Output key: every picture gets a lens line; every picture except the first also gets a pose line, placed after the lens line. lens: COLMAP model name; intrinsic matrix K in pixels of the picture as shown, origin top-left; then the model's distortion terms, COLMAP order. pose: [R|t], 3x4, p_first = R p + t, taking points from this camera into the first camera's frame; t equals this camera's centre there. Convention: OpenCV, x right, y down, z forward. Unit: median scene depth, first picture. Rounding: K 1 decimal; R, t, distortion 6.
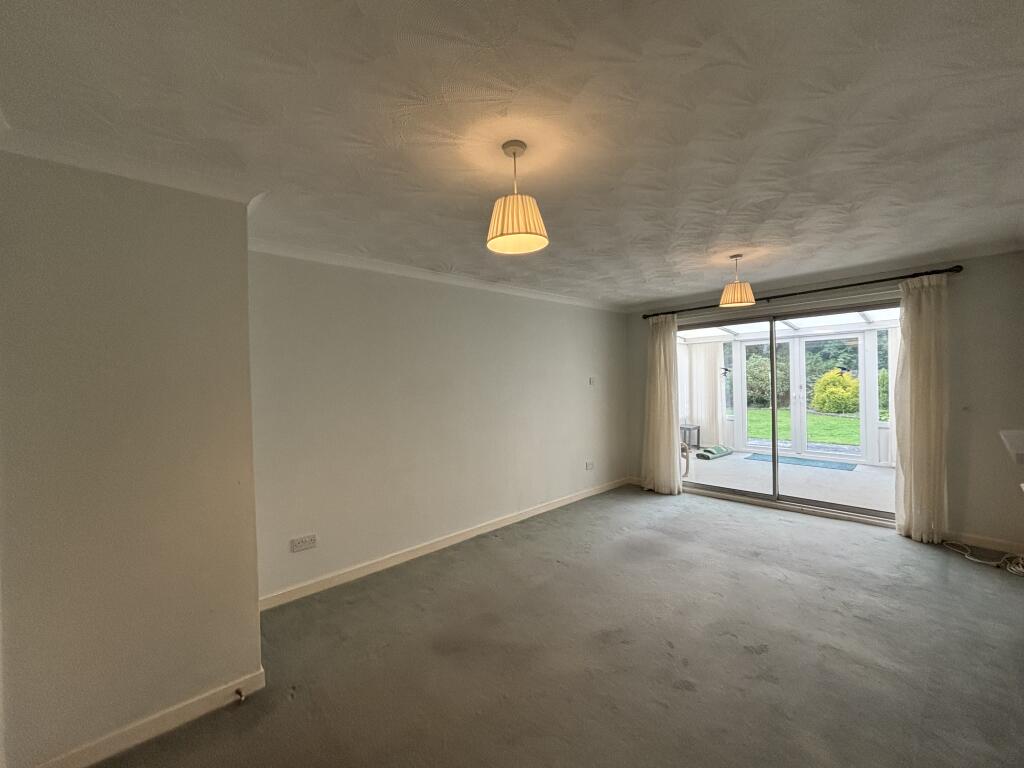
lens RADIAL K [[408.1, 0, 513.8], [0, 408.1, 382.7], [0, 0, 1]] dist [0.000815, -0.000003]
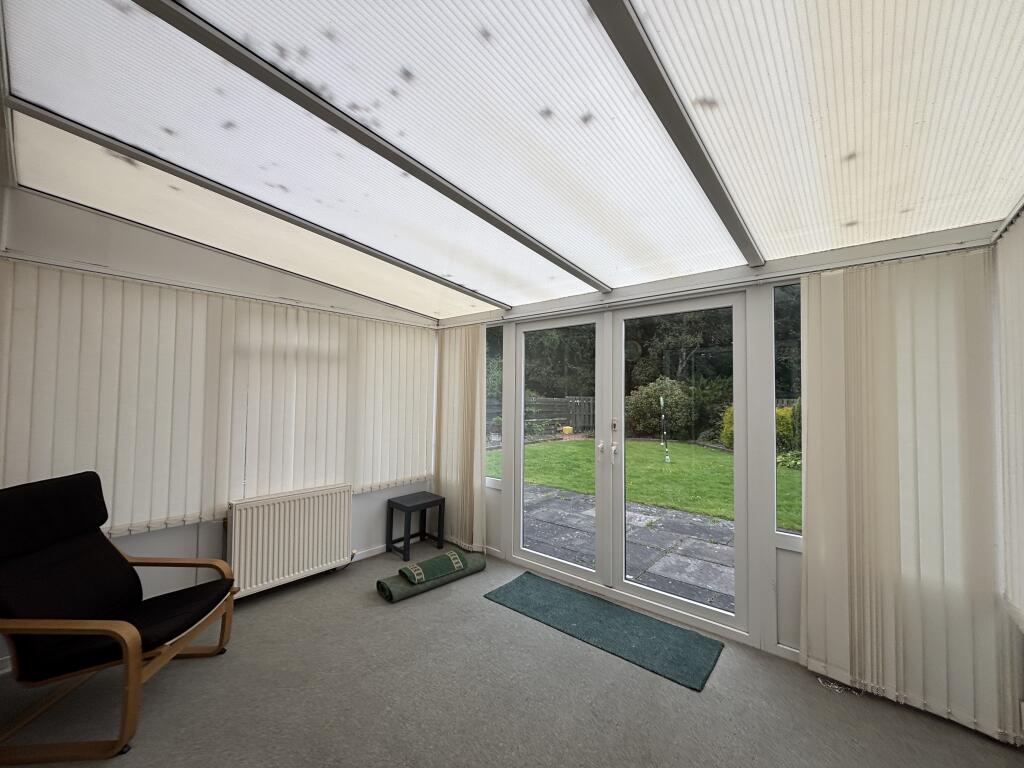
lens RADIAL K [[408.1, 0, 513.8], [0, 408.1, 382.7], [0, 0, 1]] dist [0.000815, -0.000003]
pose [[0.992479, 0.041521, 0.115162, 0.918200], [-0.036700, 0.998372, -0.043668, -0.021516], [-0.116788, 0.039113, 0.992386, 0.987836]]
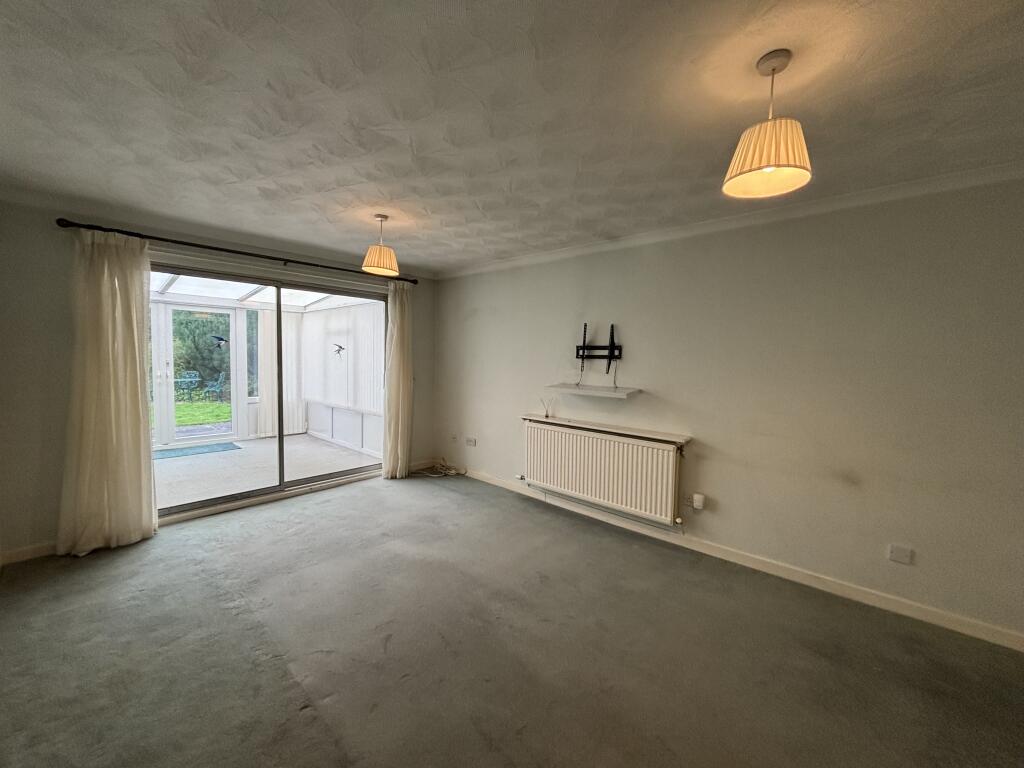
lens RADIAL K [[408.1, 0, 513.8], [0, 408.1, 382.7], [0, 0, 1]] dist [0.000815, -0.000003]
pose [[-0.075821, -0.038254, 0.996387, -0.300672], [-0.011522, 0.999231, 0.037486, 0.014918], [-0.997055, -0.008638, -0.076204, 0.602768]]
